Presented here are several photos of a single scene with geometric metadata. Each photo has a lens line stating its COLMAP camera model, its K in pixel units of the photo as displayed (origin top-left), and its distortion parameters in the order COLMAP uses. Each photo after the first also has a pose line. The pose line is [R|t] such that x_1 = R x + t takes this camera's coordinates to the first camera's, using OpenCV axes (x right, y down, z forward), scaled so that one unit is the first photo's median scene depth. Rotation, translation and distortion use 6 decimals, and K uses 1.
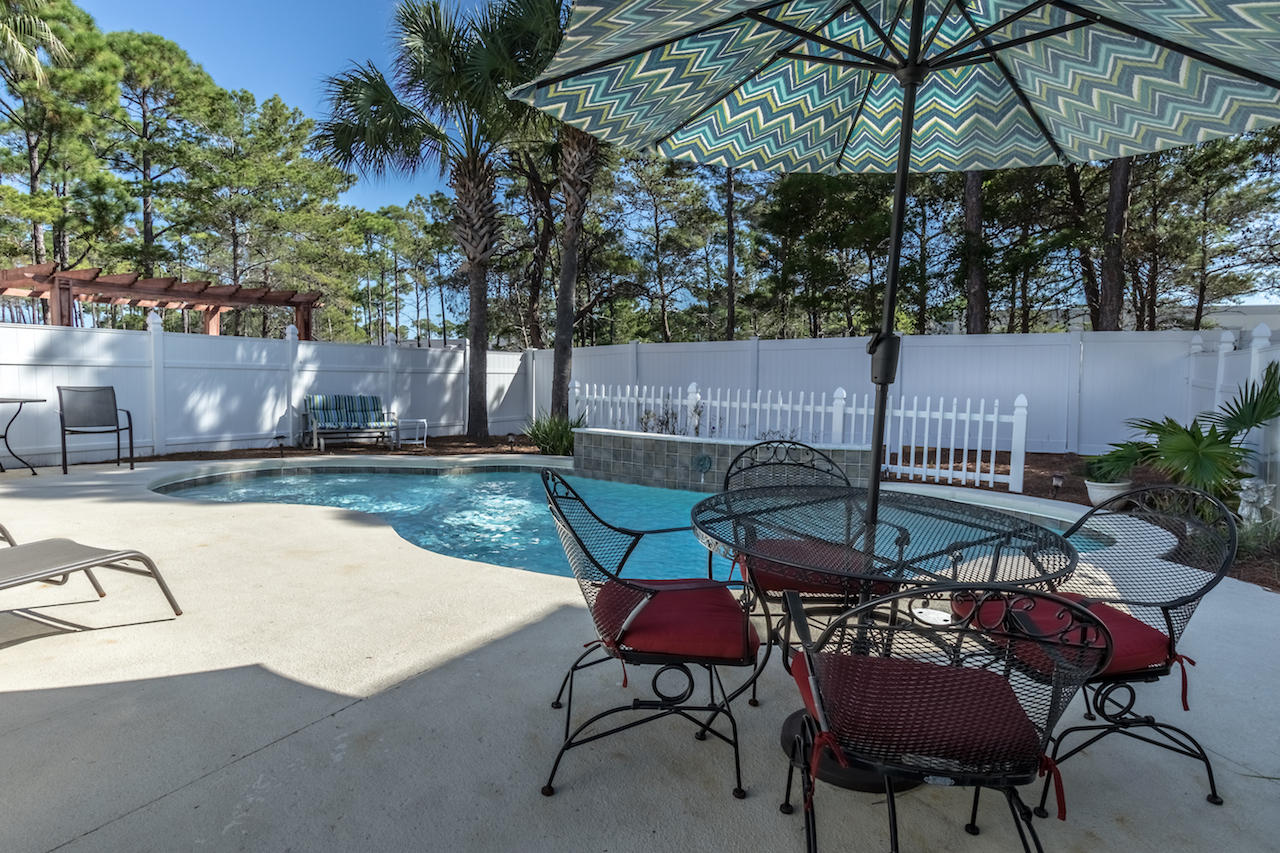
lens RADIAL K [[763.3, 0, 631.8], [0, 763.3, 430.3], [0, 0, 1]] dist [0.004869, 0.003227]
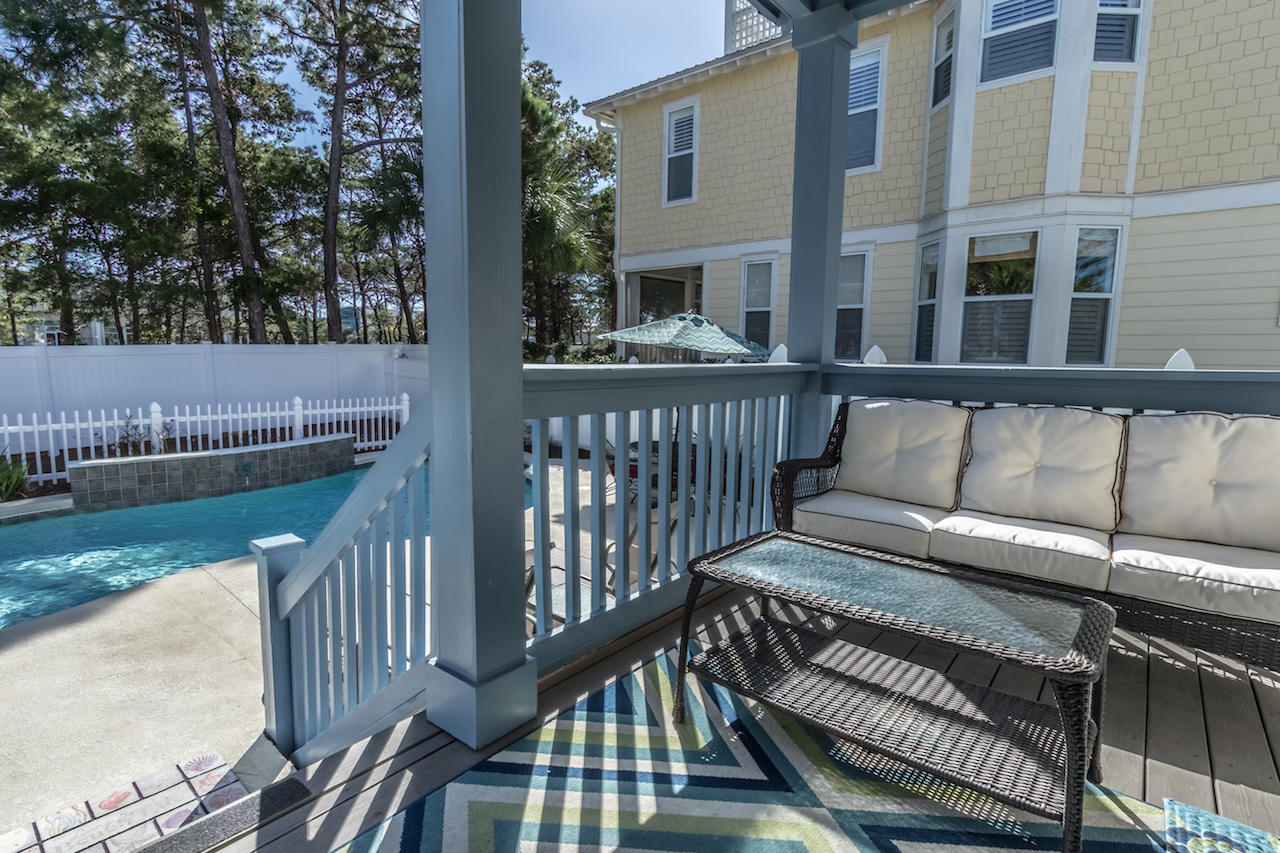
lens RADIAL K [[630.3, 0, 640.0], [0, 630.3, 426.5], [0, 0, 1]] dist [-0.007842, -0.001558]
pose [[0.148727, -0.132452, 0.979968, -0.714004], [0.066741, 0.990074, 0.123689, -0.095650], [-0.986624, 0.047008, 0.156091, 0.198542]]
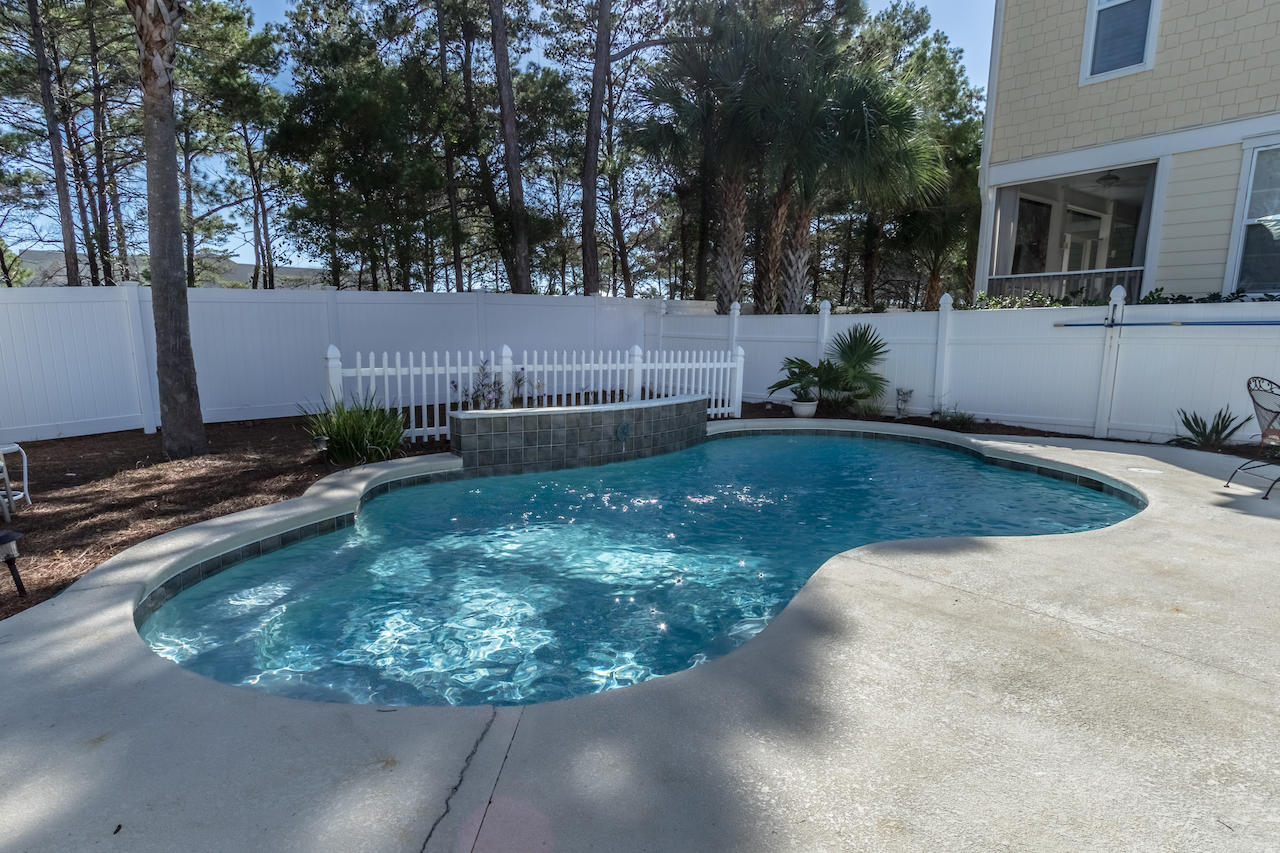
lens RADIAL K [[709.2, 0, 606.1], [0, 709.2, 454.2], [0, 0, 1]] dist [0.000436, -0.000255]
pose [[0.362334, -0.165526, 0.917232, -0.645040], [0.074086, 0.986105, 0.148689, -0.053665], [-0.929099, 0.014079, 0.369563, 0.633792]]
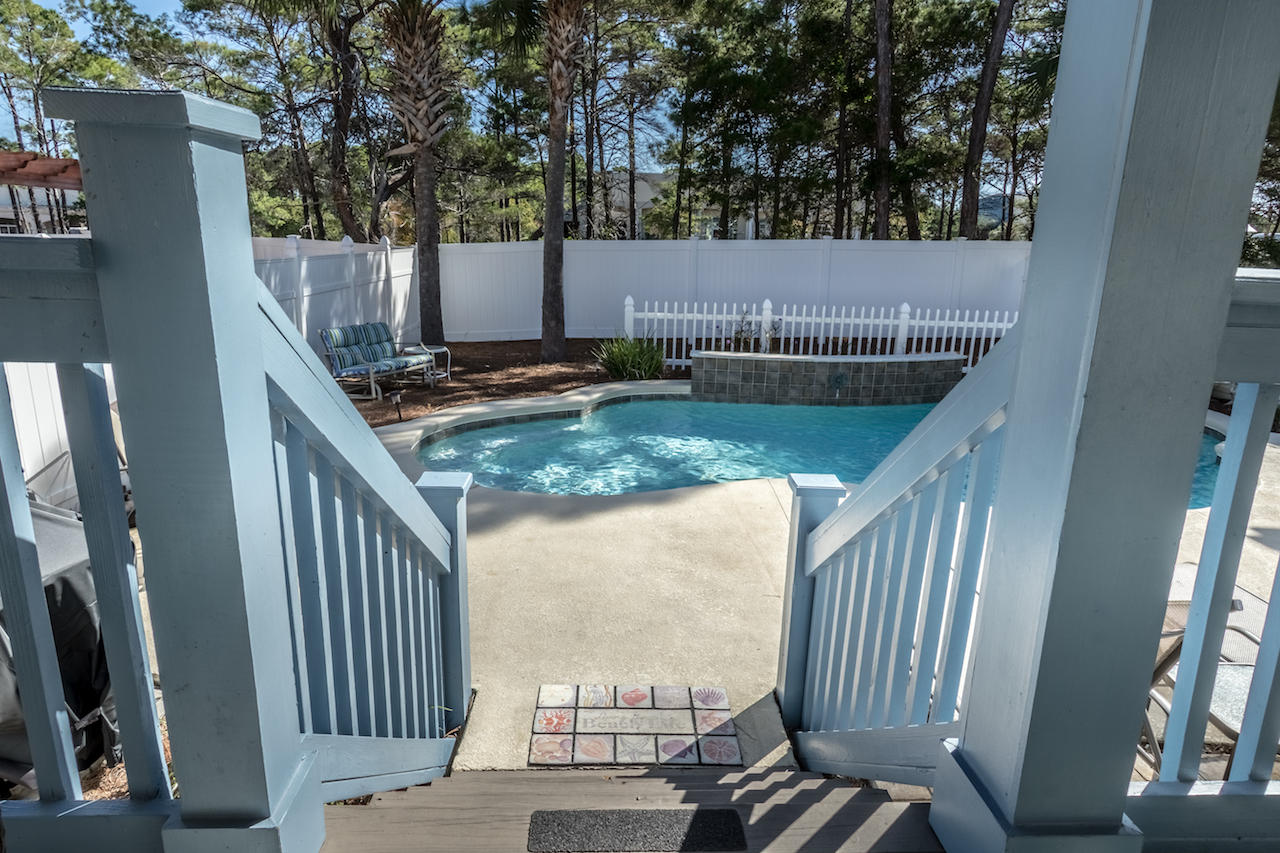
lens RADIAL K [[763.3, 0, 631.8], [0, 763.3, 430.3], [0, 0, 1]] dist [0.004869, 0.003227]
pose [[0.843987, -0.127915, 0.520887, -0.669819], [0.031676, 0.981338, 0.189664, -0.094048], [-0.535427, -0.143574, 0.832288, 0.212160]]
